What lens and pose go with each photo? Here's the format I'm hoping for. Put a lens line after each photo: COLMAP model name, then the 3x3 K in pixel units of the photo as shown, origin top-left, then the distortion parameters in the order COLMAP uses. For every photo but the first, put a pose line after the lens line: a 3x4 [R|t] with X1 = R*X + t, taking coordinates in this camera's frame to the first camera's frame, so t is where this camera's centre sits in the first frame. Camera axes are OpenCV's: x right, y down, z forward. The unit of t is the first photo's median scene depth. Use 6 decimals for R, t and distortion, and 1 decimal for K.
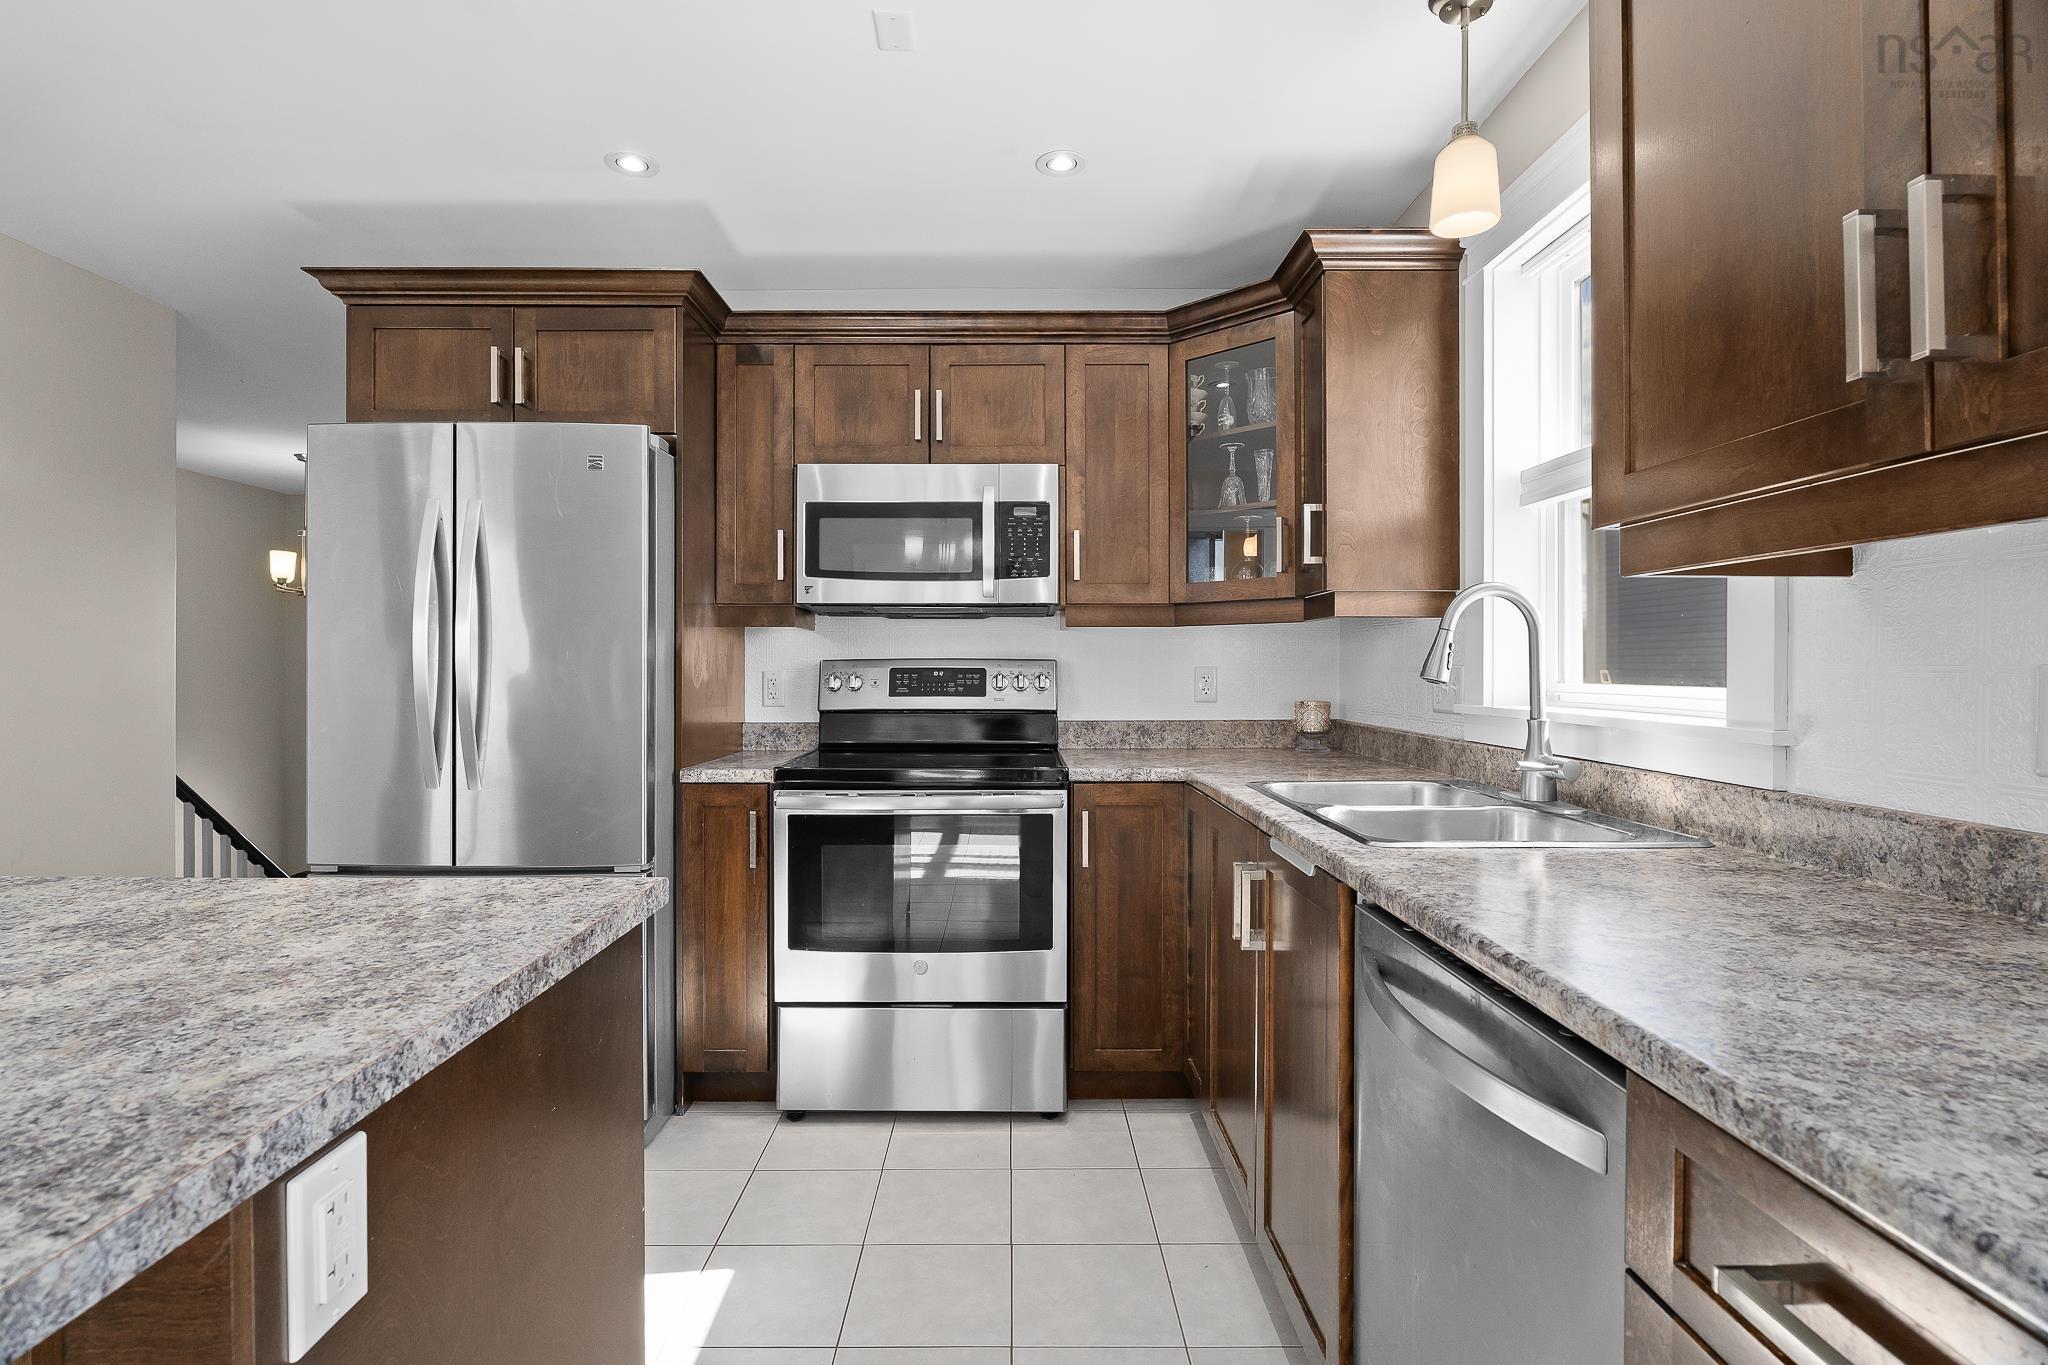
lens RADIAL K [[977.5, 0, 1012.4], [0, 977.5, 668.0], [0, 0, 1]] dist [-0.003368, -0.000204]
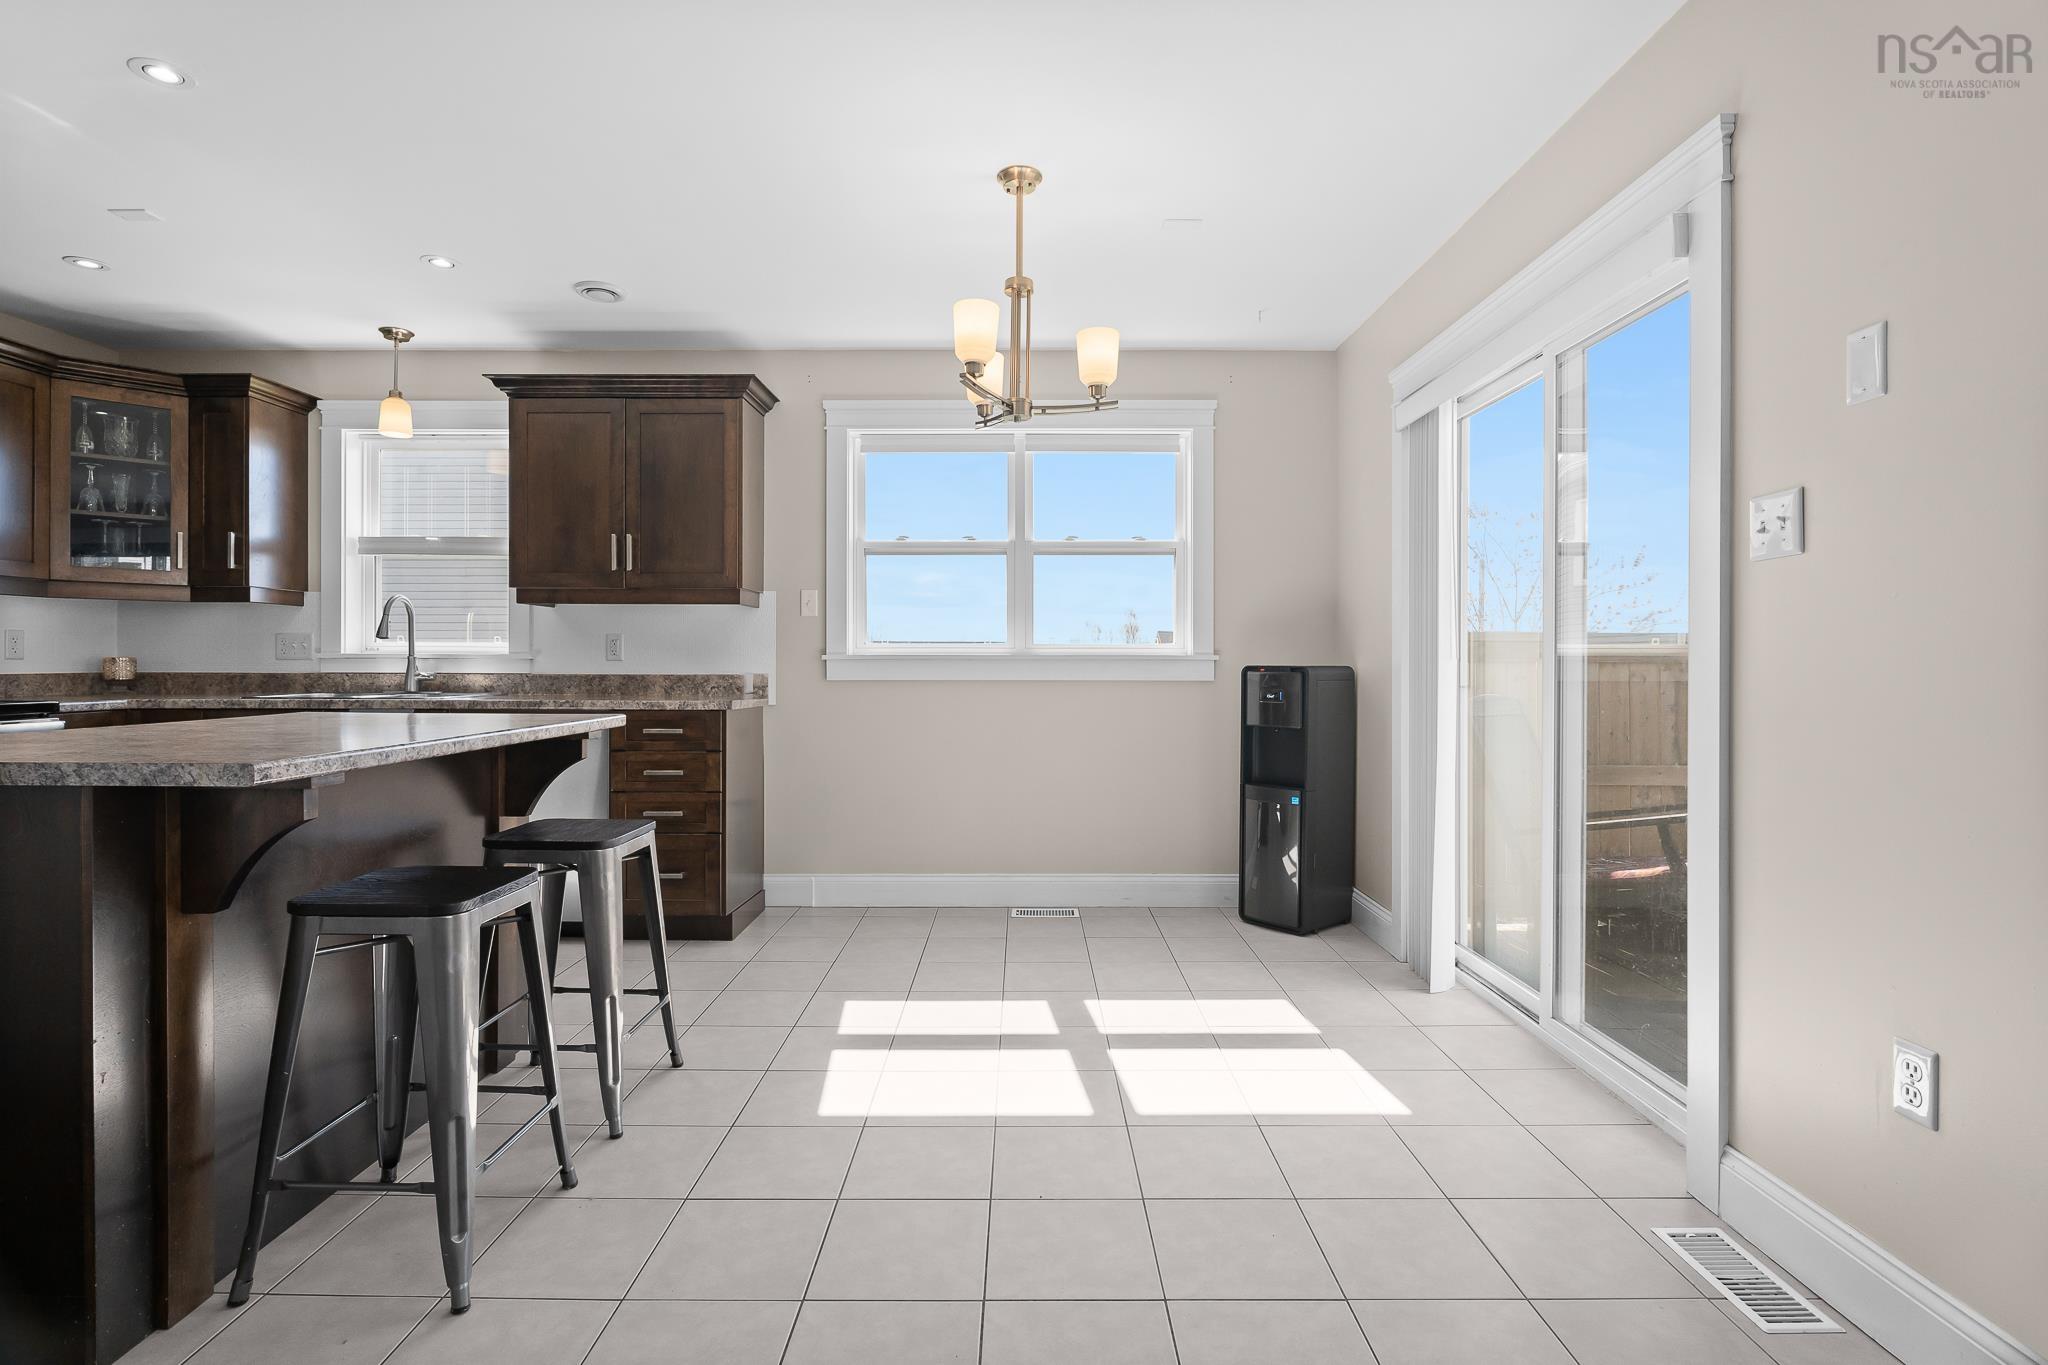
lens RADIAL K [[966.7, 0, 1021.7], [0, 966.7, 667.8], [0, 0, 1]] dist [-0.010071, -0.000994]
pose [[0.004368, -0.006309, 0.999971, -1.154471], [-0.001747, 0.999979, 0.006317, 0.042365], [-0.999989, -0.001775, 0.004357, -0.298675]]
